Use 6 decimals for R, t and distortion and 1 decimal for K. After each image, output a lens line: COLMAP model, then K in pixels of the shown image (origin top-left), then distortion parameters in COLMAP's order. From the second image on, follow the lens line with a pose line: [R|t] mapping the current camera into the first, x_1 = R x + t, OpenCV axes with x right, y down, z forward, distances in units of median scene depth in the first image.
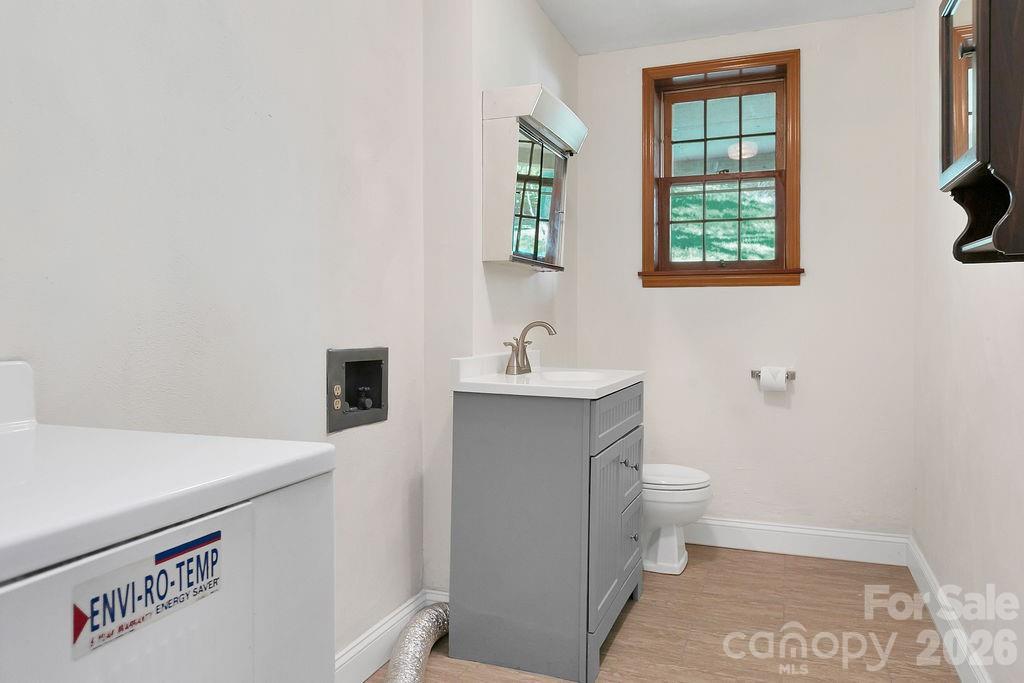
lens RADIAL K [[704.3, 0, 512.9], [0, 704.3, 334.7], [0, 0, 1]] dist [-0.002982, 0.009552]
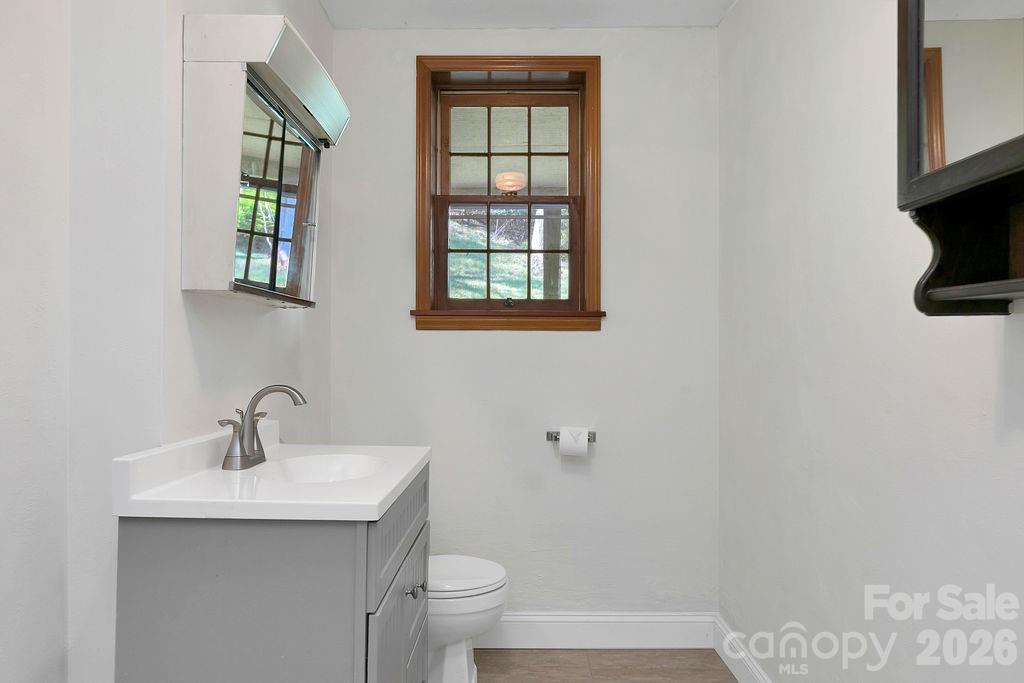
lens RADIAL K [[654.3, 0, 507.2], [0, 654.3, 342.1], [0, 0, 1]] dist [0.004767, -0.002914]
pose [[0.929527, 0.004886, 0.368722, 0.008377], [0.007305, 0.999472, -0.031660, -0.030537], [-0.368682, 0.032122, 0.929000, 0.290756]]
